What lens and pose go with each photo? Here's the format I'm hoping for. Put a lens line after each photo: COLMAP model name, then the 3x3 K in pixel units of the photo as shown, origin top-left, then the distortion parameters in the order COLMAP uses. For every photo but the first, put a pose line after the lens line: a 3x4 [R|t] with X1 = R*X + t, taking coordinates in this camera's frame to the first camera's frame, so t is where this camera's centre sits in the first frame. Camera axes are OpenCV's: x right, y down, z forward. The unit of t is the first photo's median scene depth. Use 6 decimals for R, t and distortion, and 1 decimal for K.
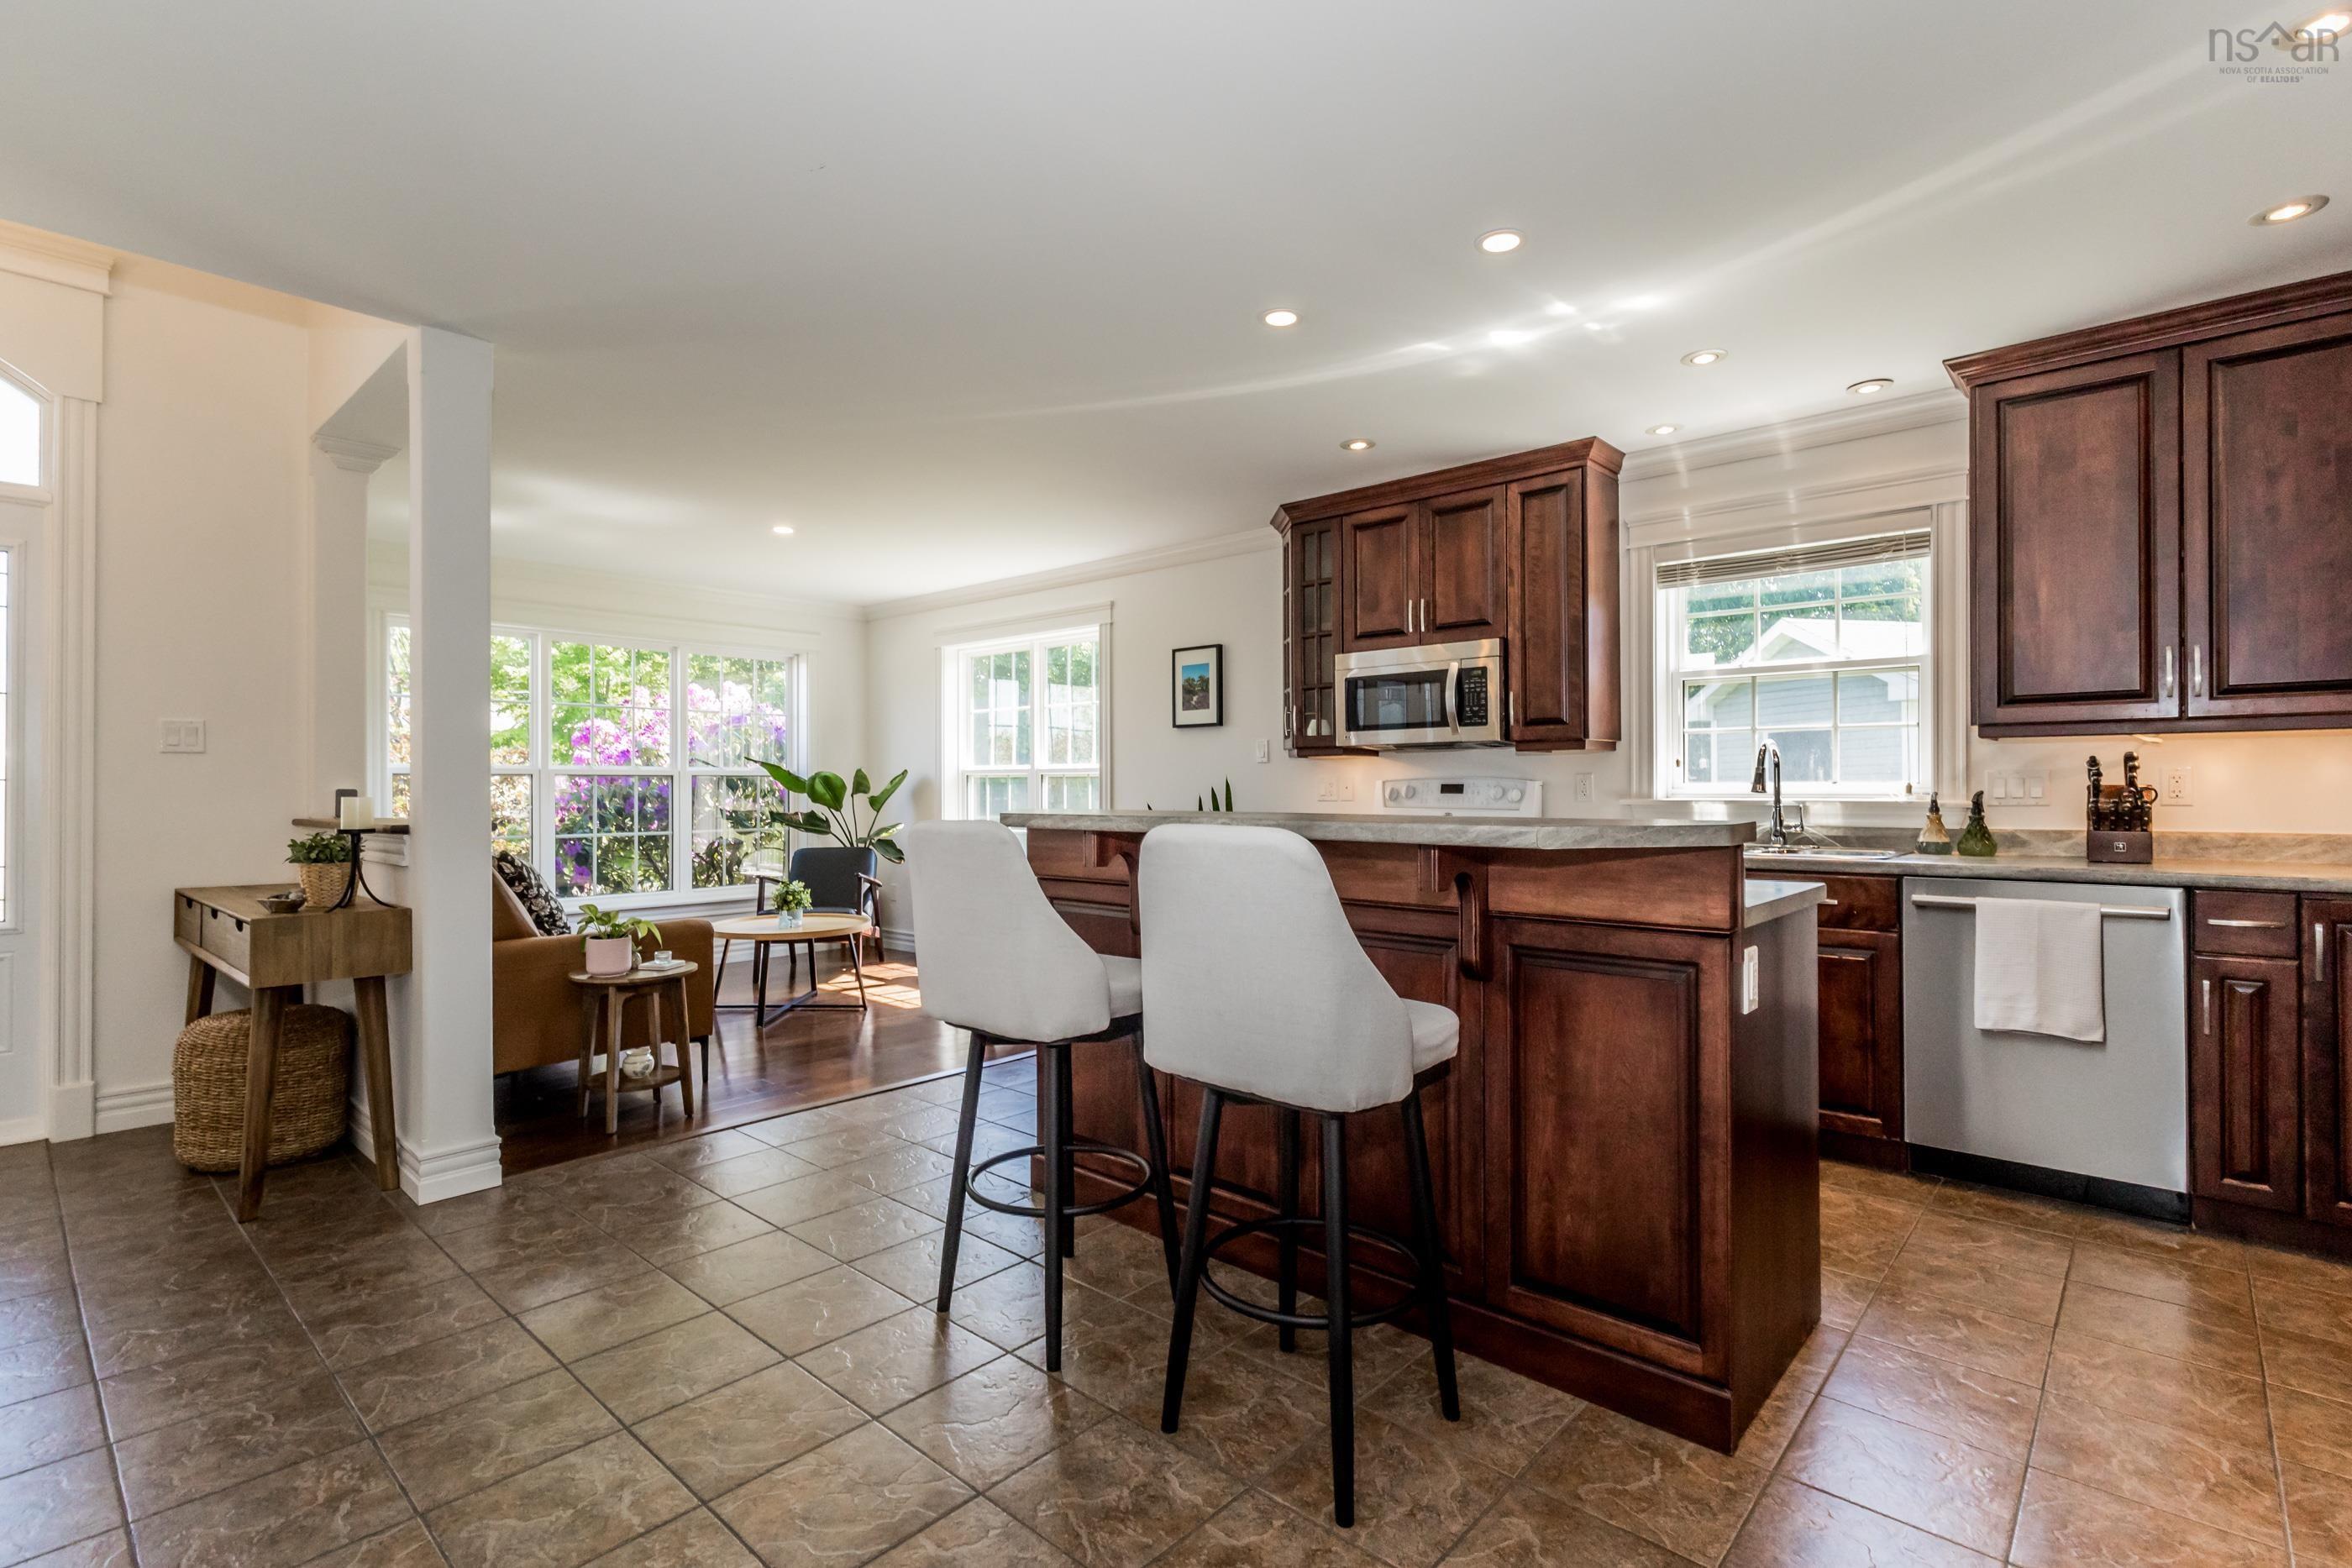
lens RADIAL K [[1087.2, 0, 1162.7], [0, 1087.2, 774.7], [0, 0, 1]] dist [0.008958, -0.002773]
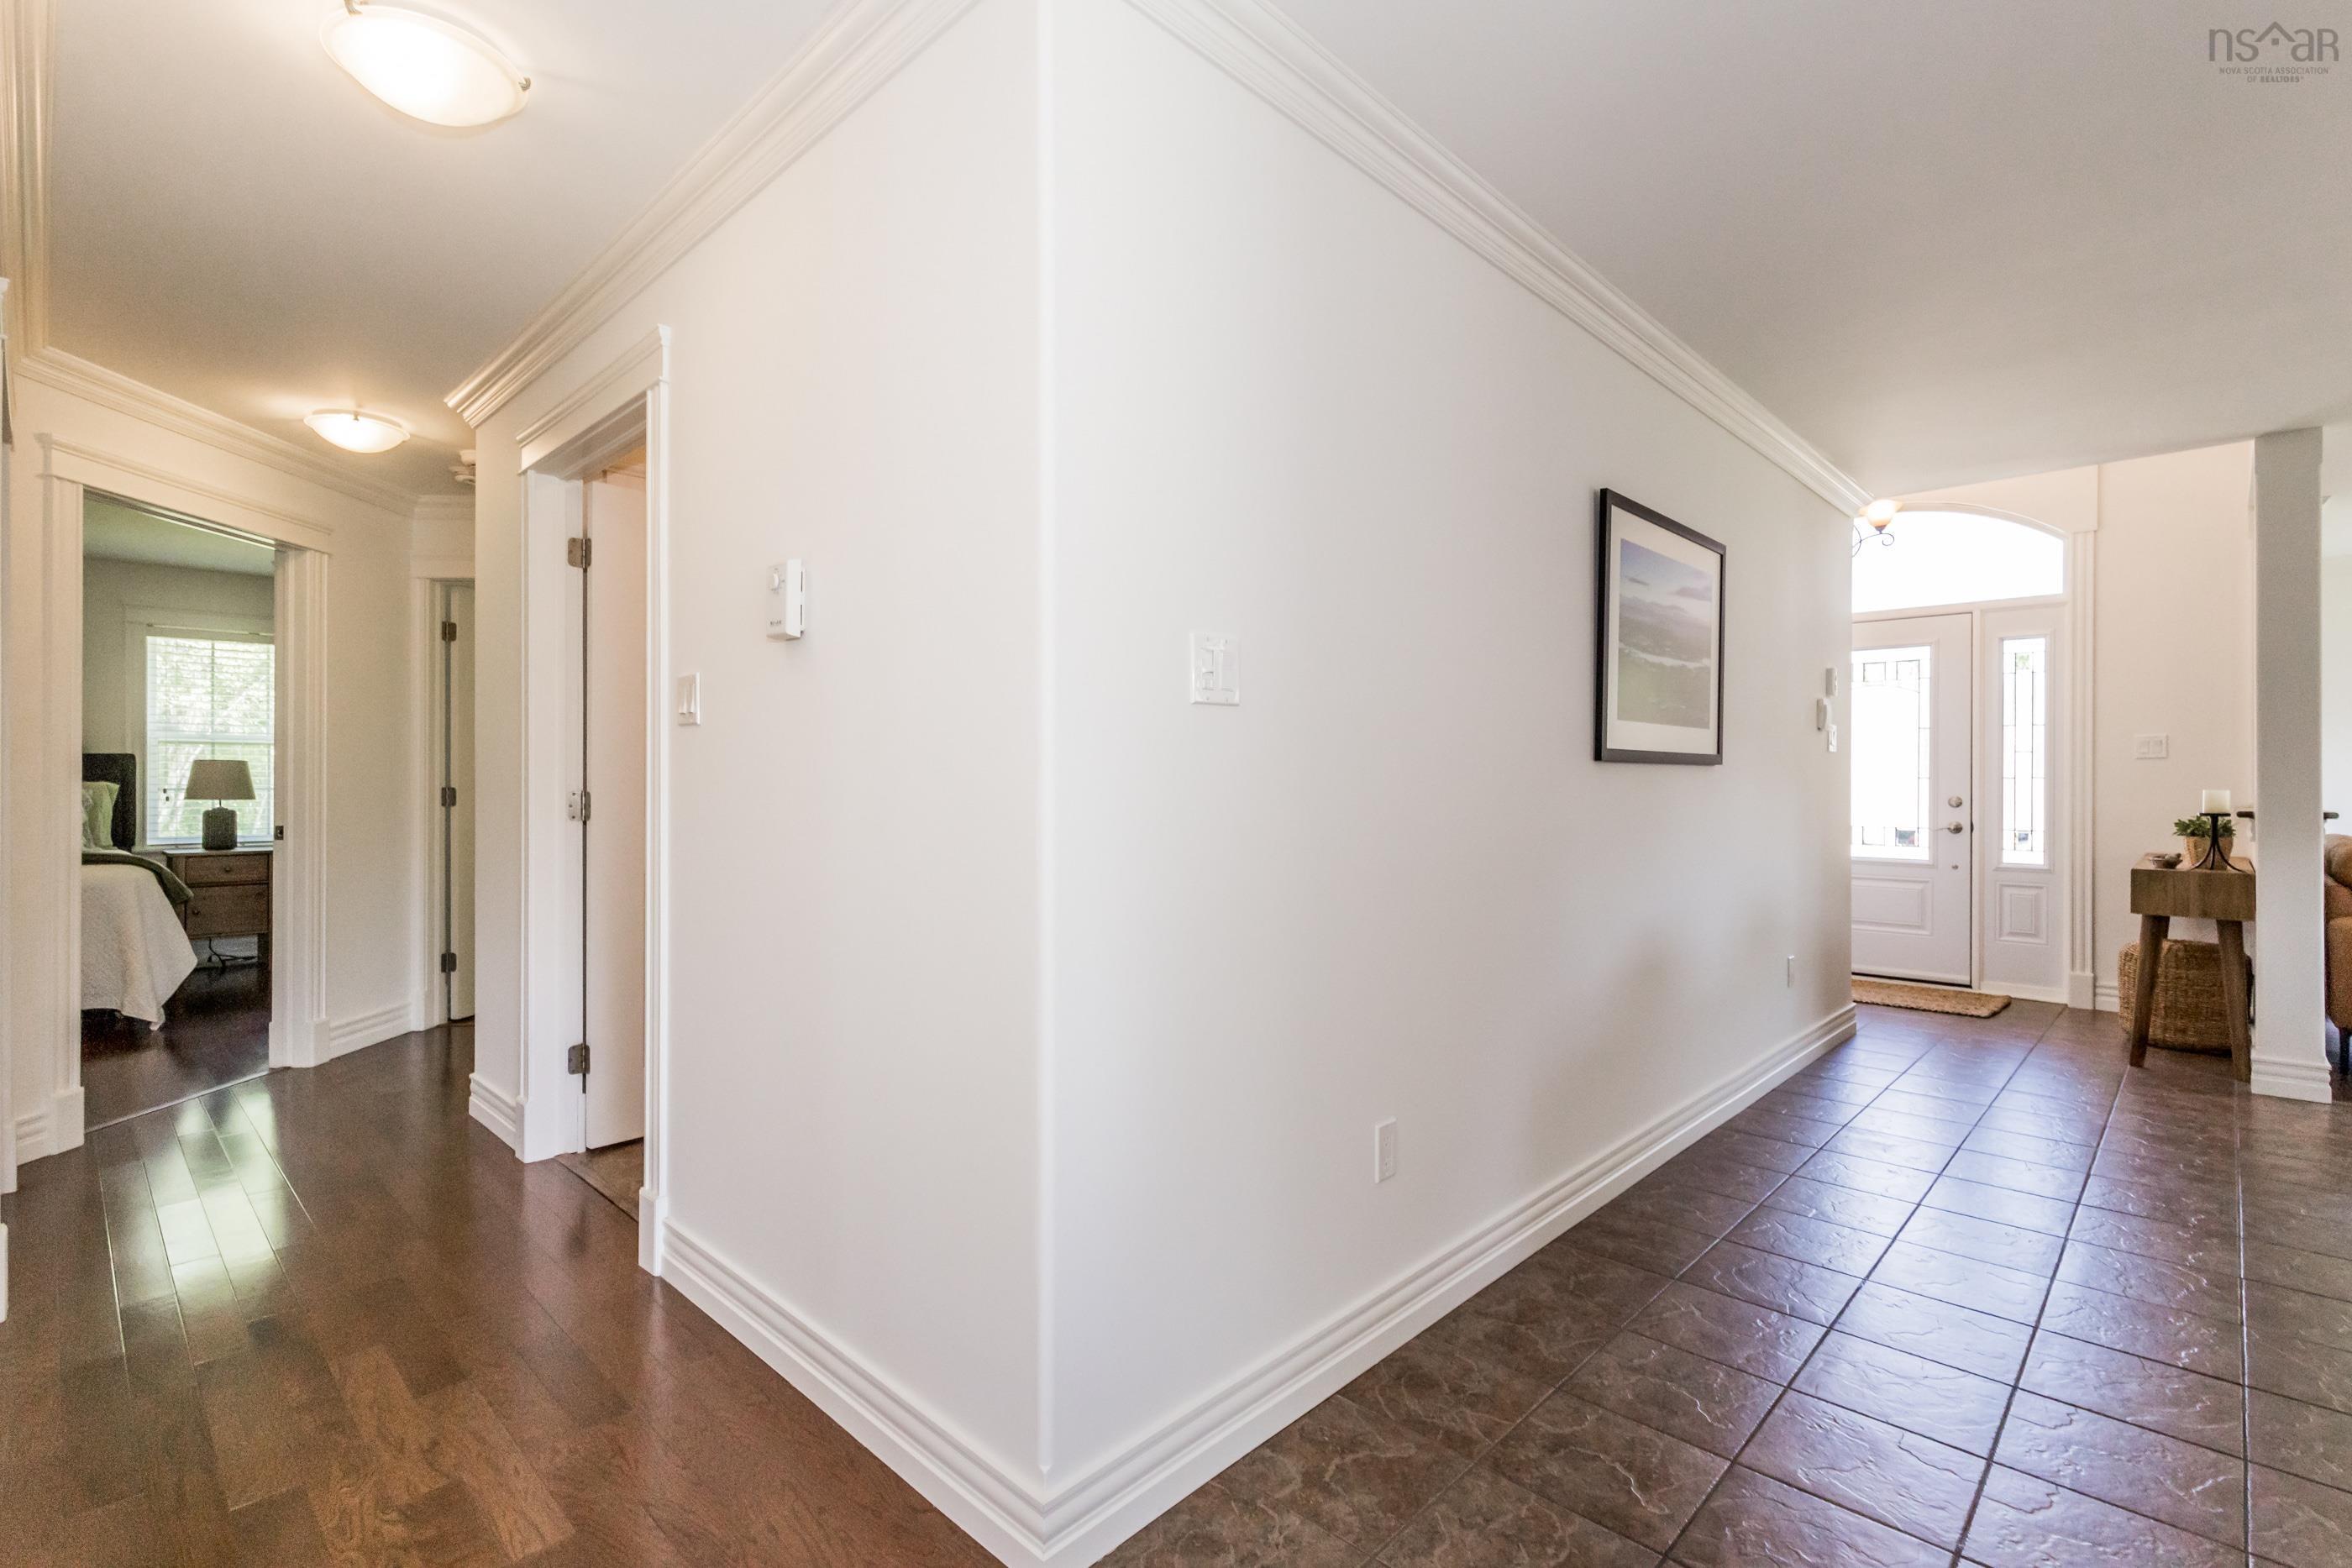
lens RADIAL K [[1087.2, 0, 1175.6], [0, 1087.2, 778.7], [0, 0, 1]] dist [0.008958, -0.002773]
pose [[-0.023407, -0.001271, -0.999725, 0.753099], [0.007793, 0.999969, -0.001453, -0.002866], [0.999696, -0.007825, -0.023396, -0.320675]]
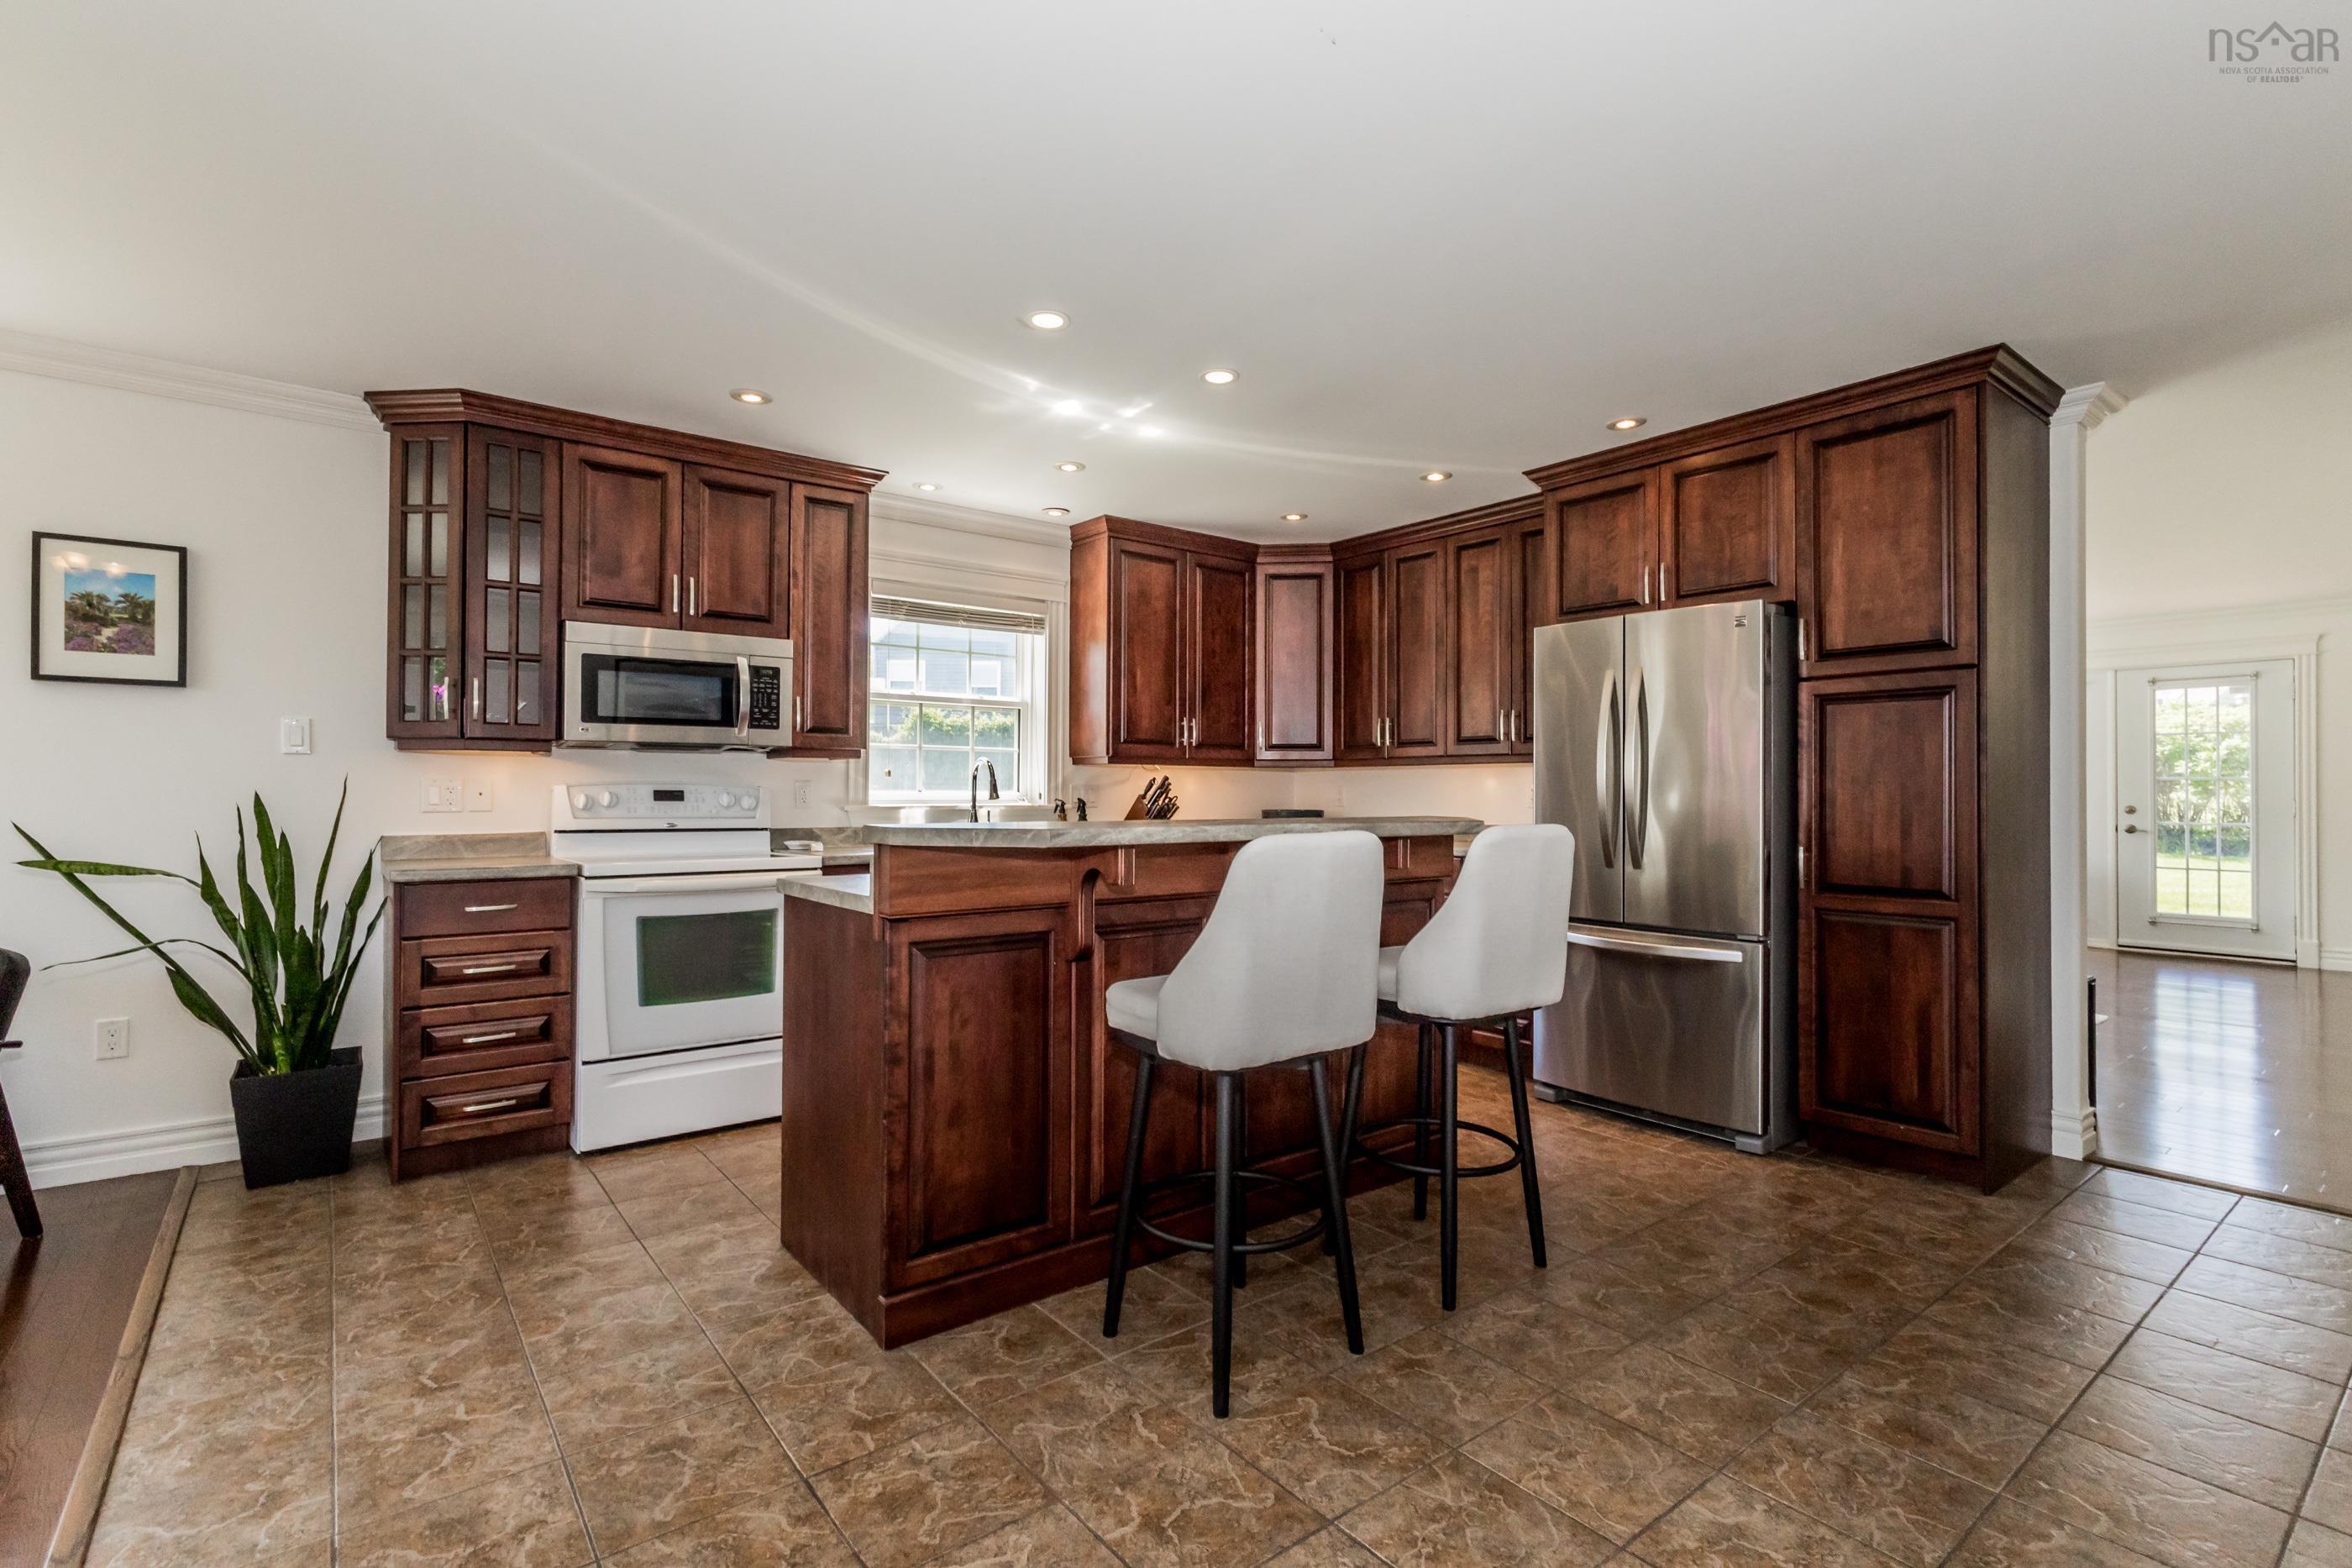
lens RADIAL K [[1087.2, 0, 1176.5], [0, 1087.2, 782.3], [0, 0, 1]] dist [0.008958, -0.002773]
pose [[0.162415, 0.011813, 0.986652, -0.828241], [-0.014374, 0.999851, -0.009605, 0.007141], [-0.986618, -0.012622, 0.162561, 0.714516]]
